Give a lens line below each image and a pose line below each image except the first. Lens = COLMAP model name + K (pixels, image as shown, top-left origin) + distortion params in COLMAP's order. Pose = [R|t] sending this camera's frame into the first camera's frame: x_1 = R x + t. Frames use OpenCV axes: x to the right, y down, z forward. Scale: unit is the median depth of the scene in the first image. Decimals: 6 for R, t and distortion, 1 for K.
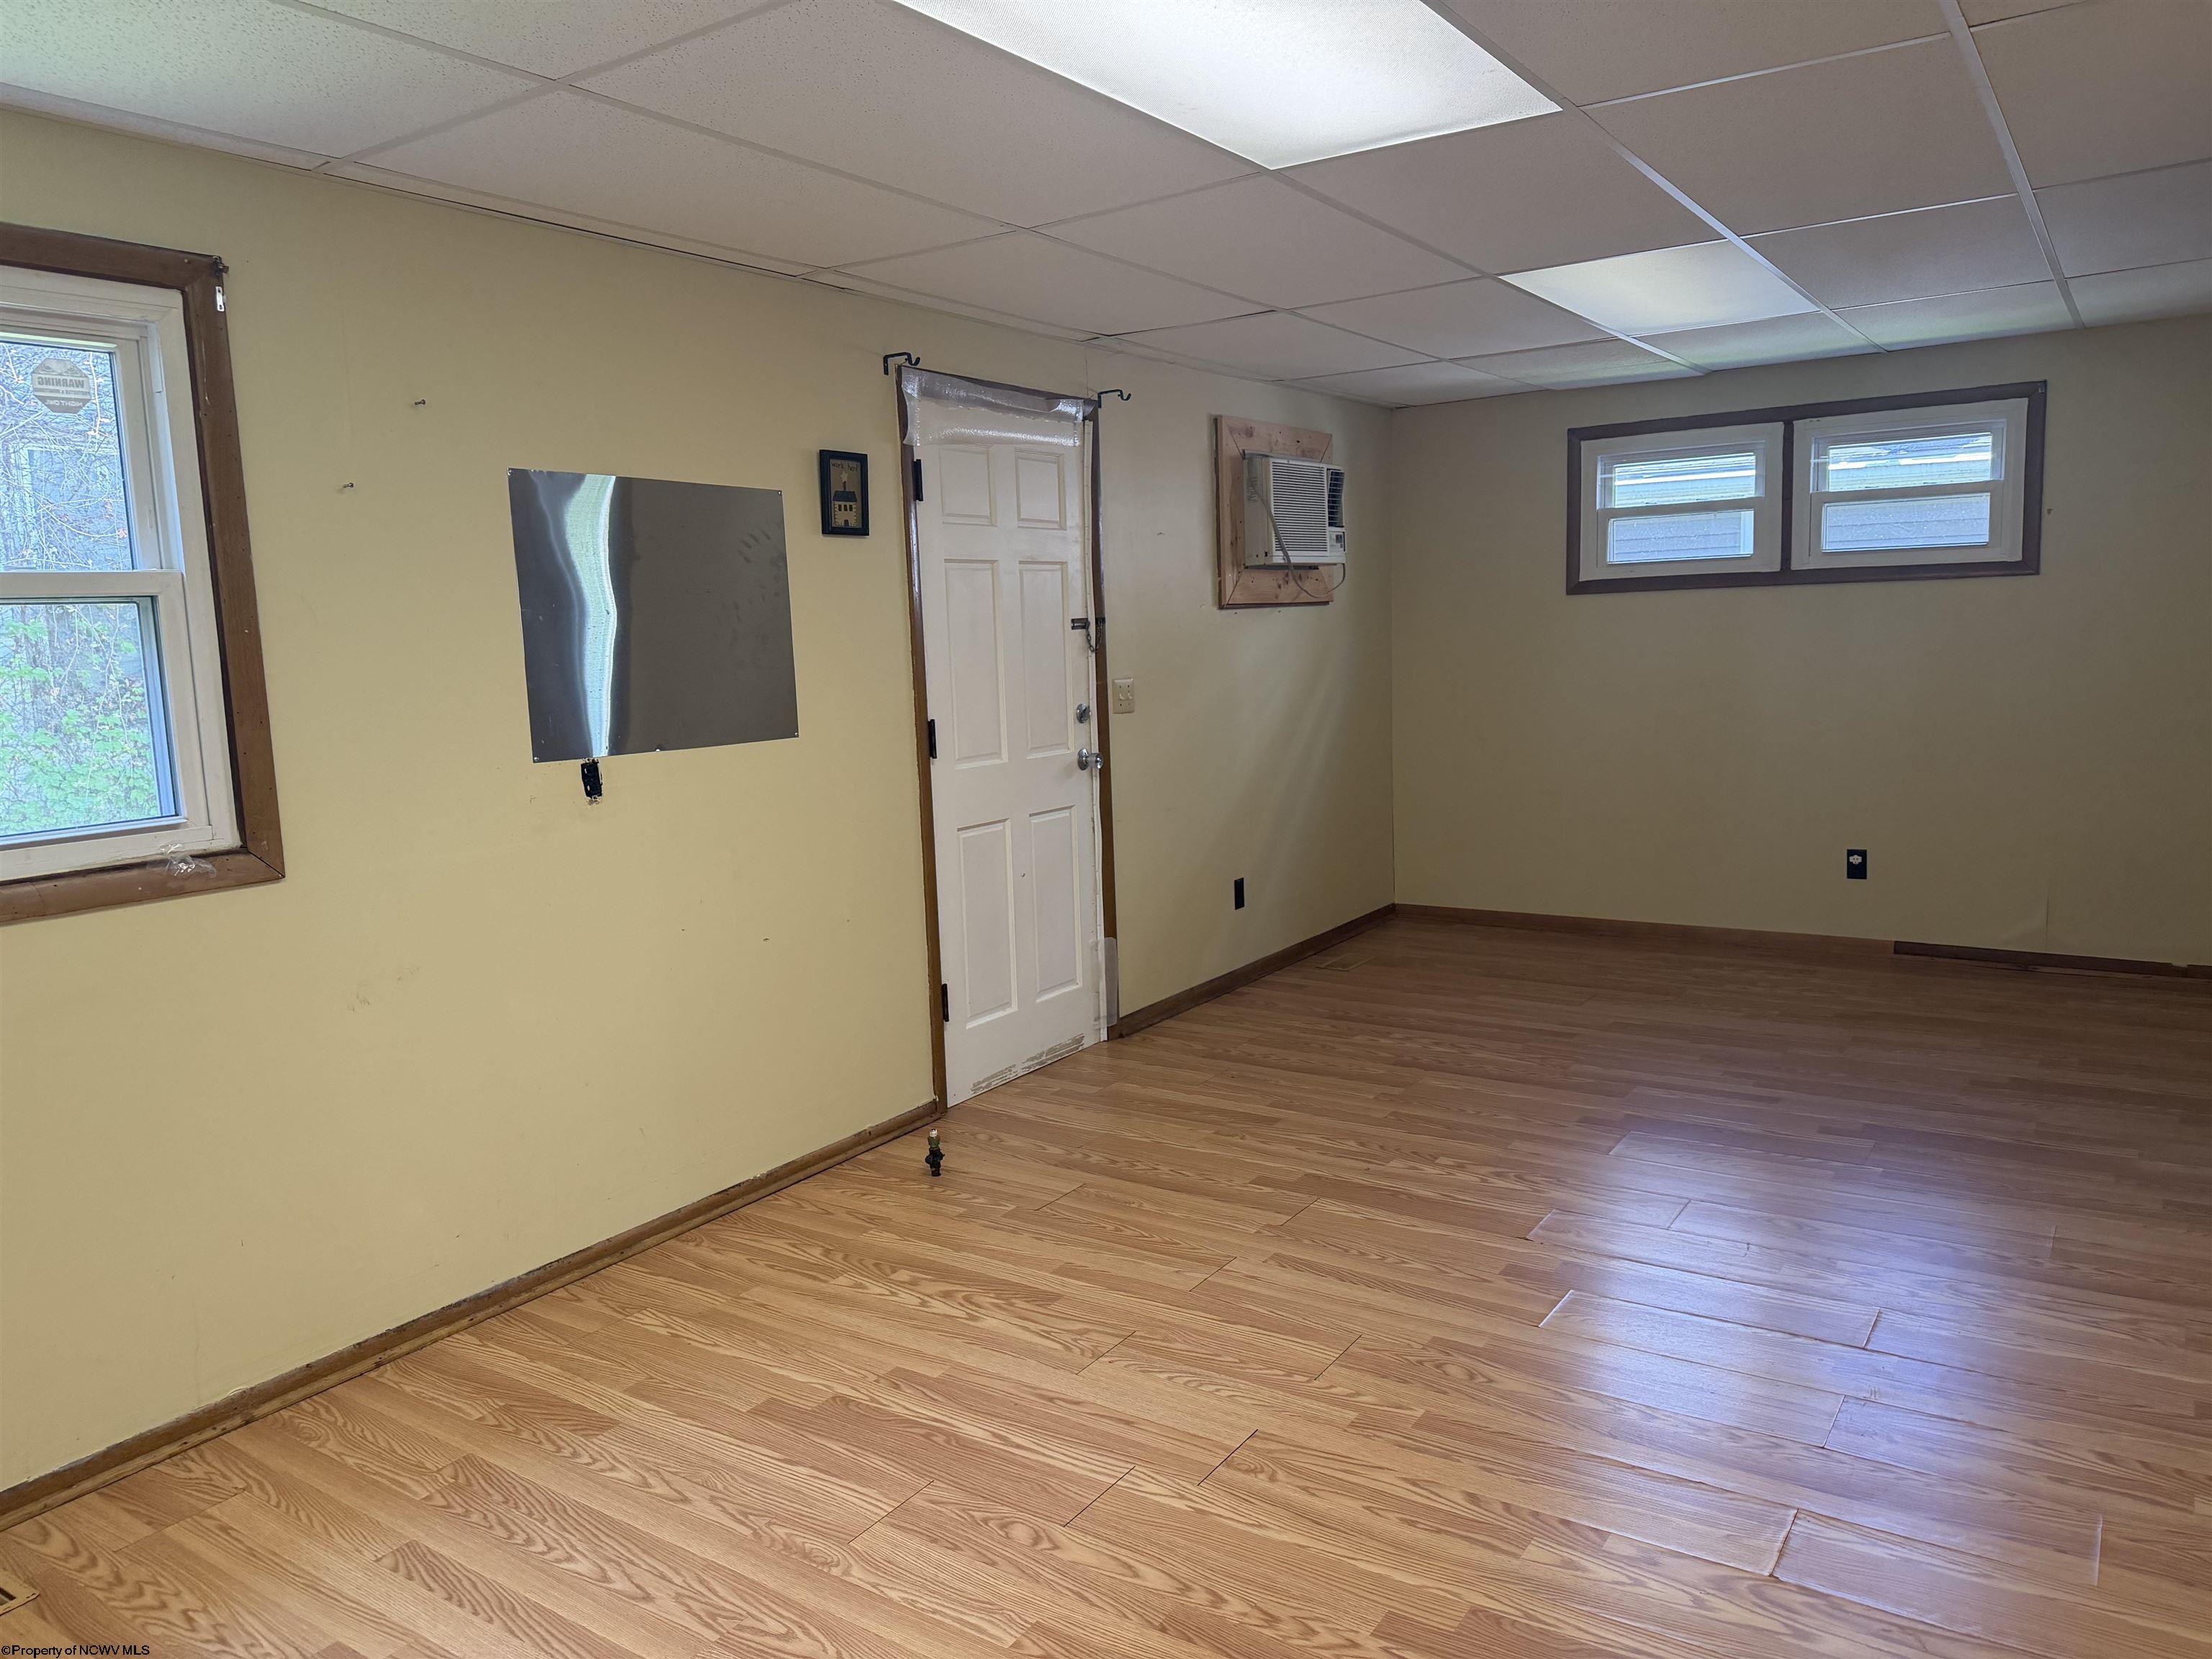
lens RADIAL K [[1530.6, 0, 1144.6], [0, 1530.6, 836.7], [0, 0, 1]] dist [0.071461, -0.120952]
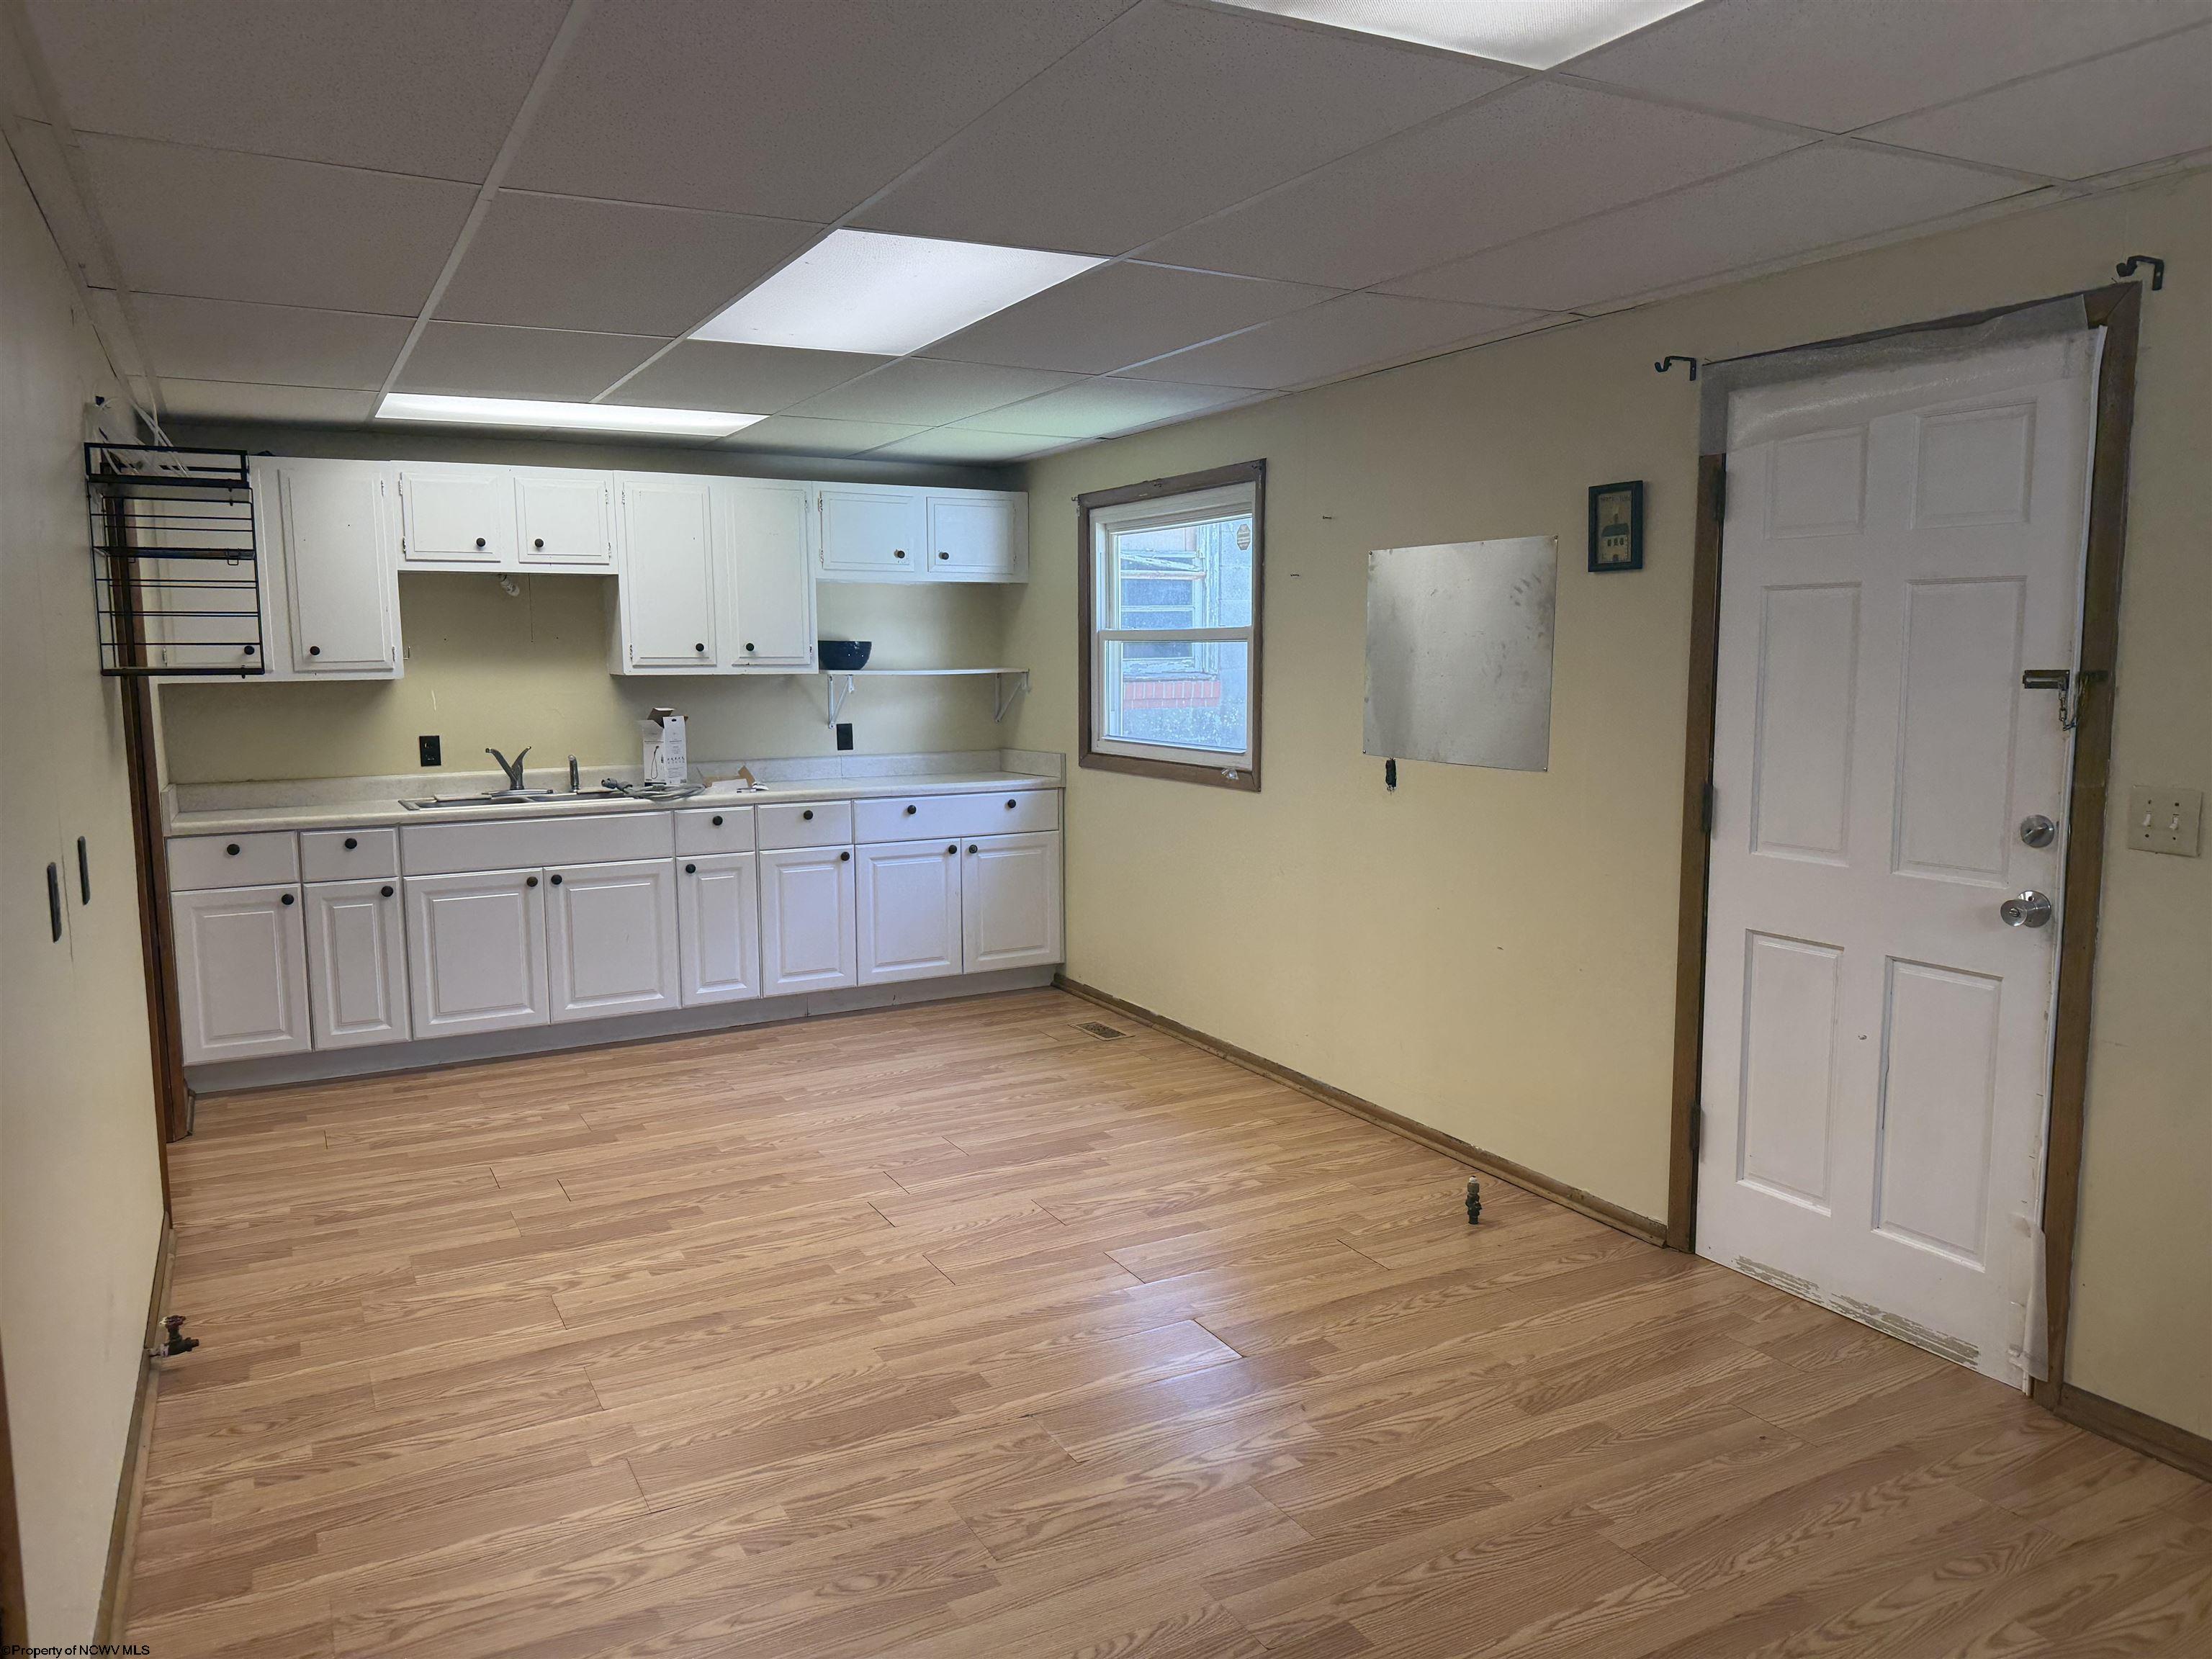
lens RADIAL K [[1554.7, 0, 1071.1], [0, 1554.7, 829.4], [0, 0, 1]] dist [0.117730, -0.265929]
pose [[-0.500096, 0.137334, -0.855011, 0.839354], [-0.098380, 0.971942, 0.213658, -0.220560], [0.860364, 0.190966, -0.472553, 1.229347]]
